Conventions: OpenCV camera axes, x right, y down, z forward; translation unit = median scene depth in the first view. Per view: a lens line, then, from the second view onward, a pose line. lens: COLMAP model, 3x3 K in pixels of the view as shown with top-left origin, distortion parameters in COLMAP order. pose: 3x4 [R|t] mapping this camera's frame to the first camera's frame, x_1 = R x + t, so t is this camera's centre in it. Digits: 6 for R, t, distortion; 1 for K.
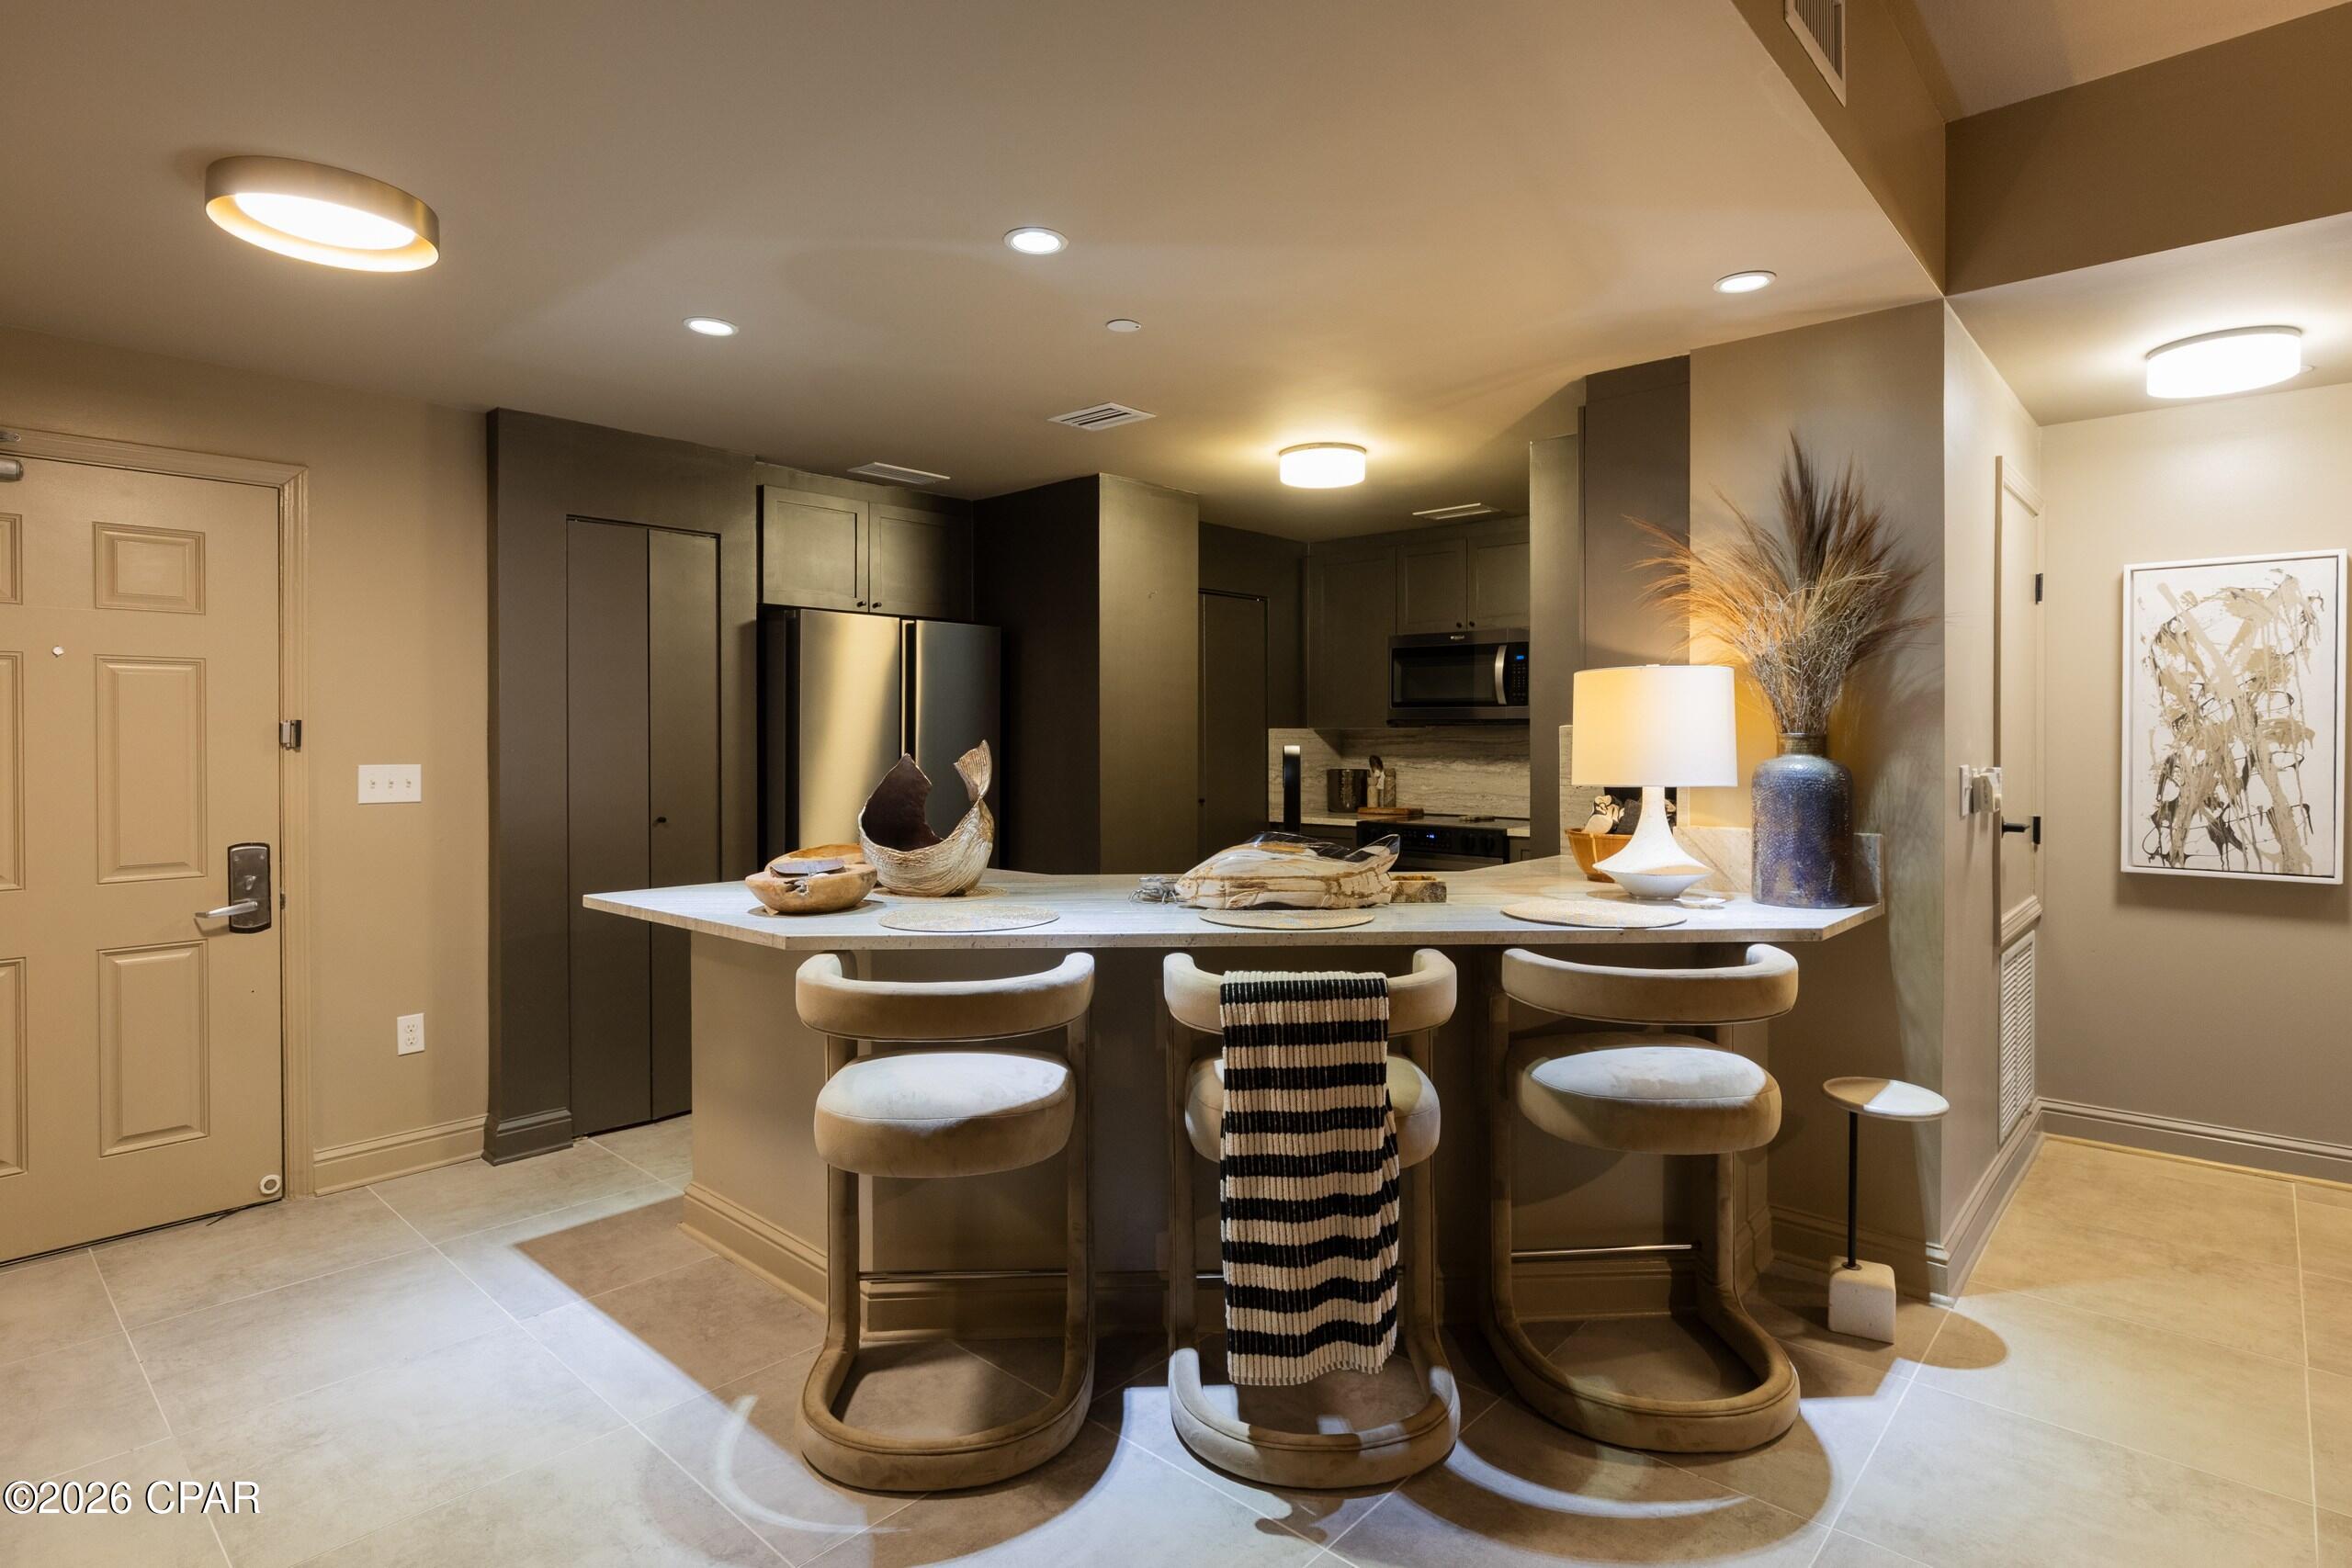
lens RADIAL K [[1187.7, 0, 1185.9], [0, 1187.7, 723.1], [0, 0, 1]] dist [-0.003025, 0.001259]
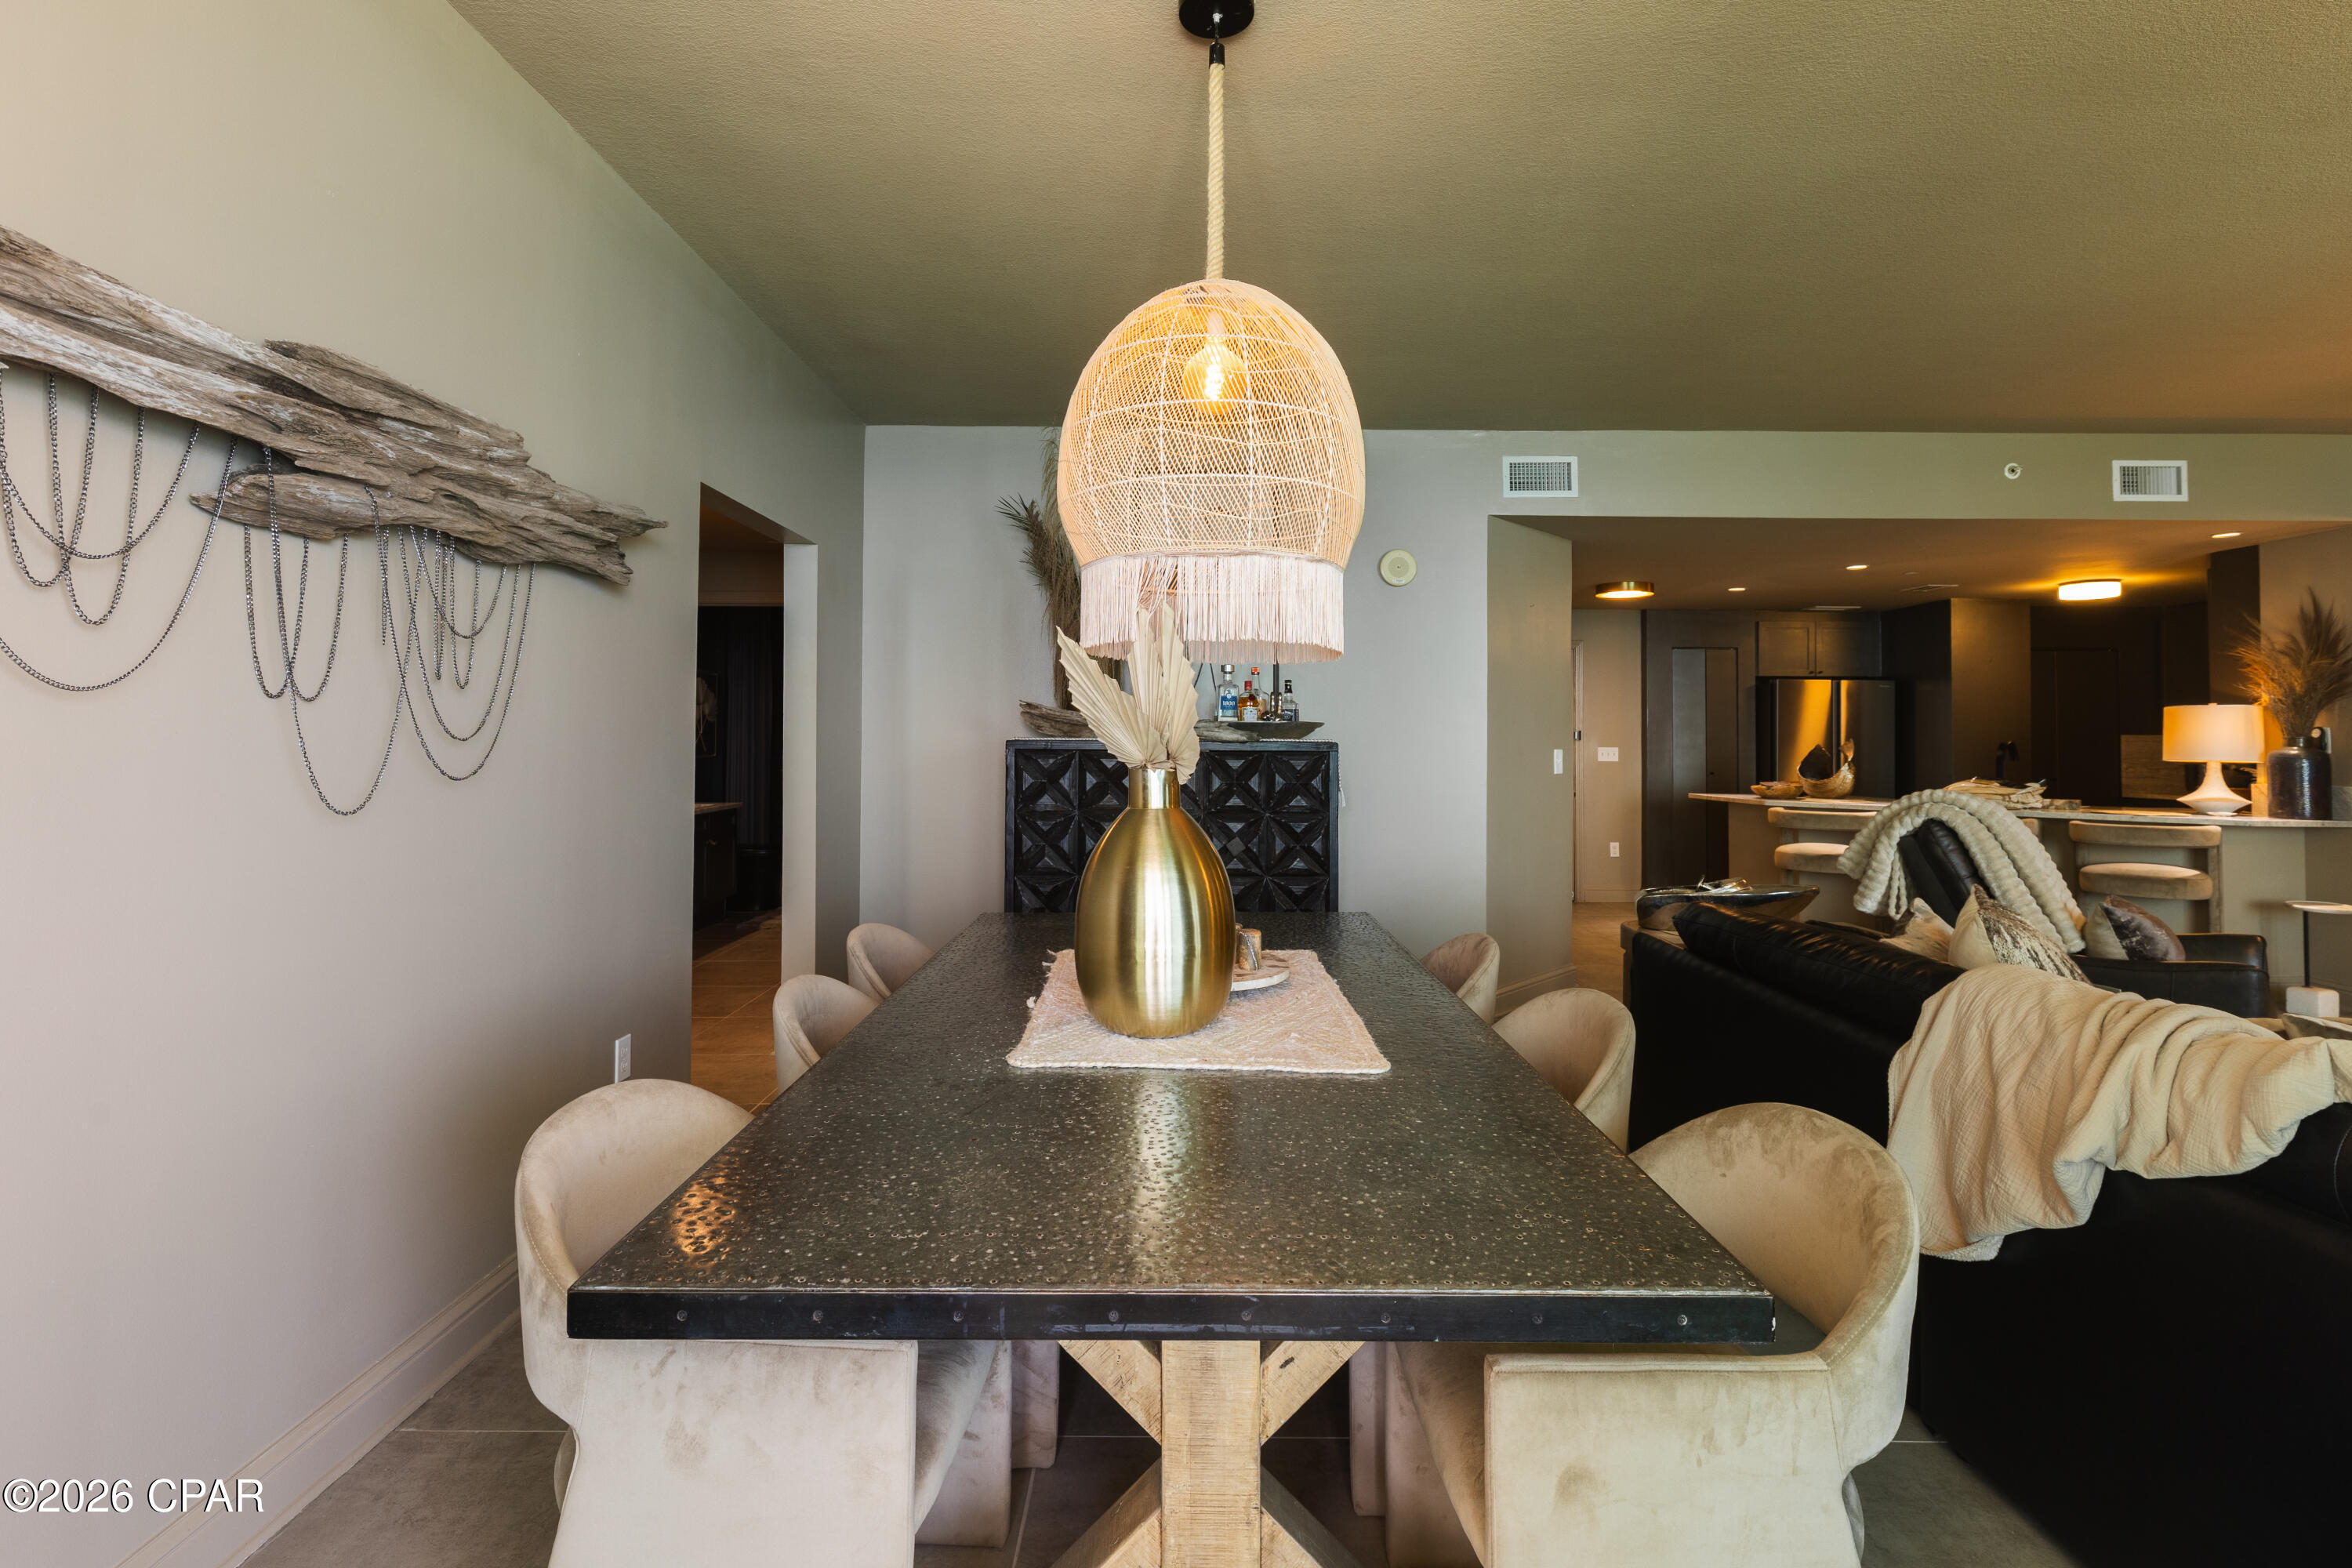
lens RADIAL K [[1085.6, 0, 1205.3], [0, 1085.6, 712.9], [0, 0, 1]] dist [0.000893, -0.000075]
pose [[0.686167, -0.012621, -0.727334, 0.454840], [0.003005, 0.999890, -0.014515, -0.008030], [0.727437, 0.007774, 0.686130, -1.275808]]
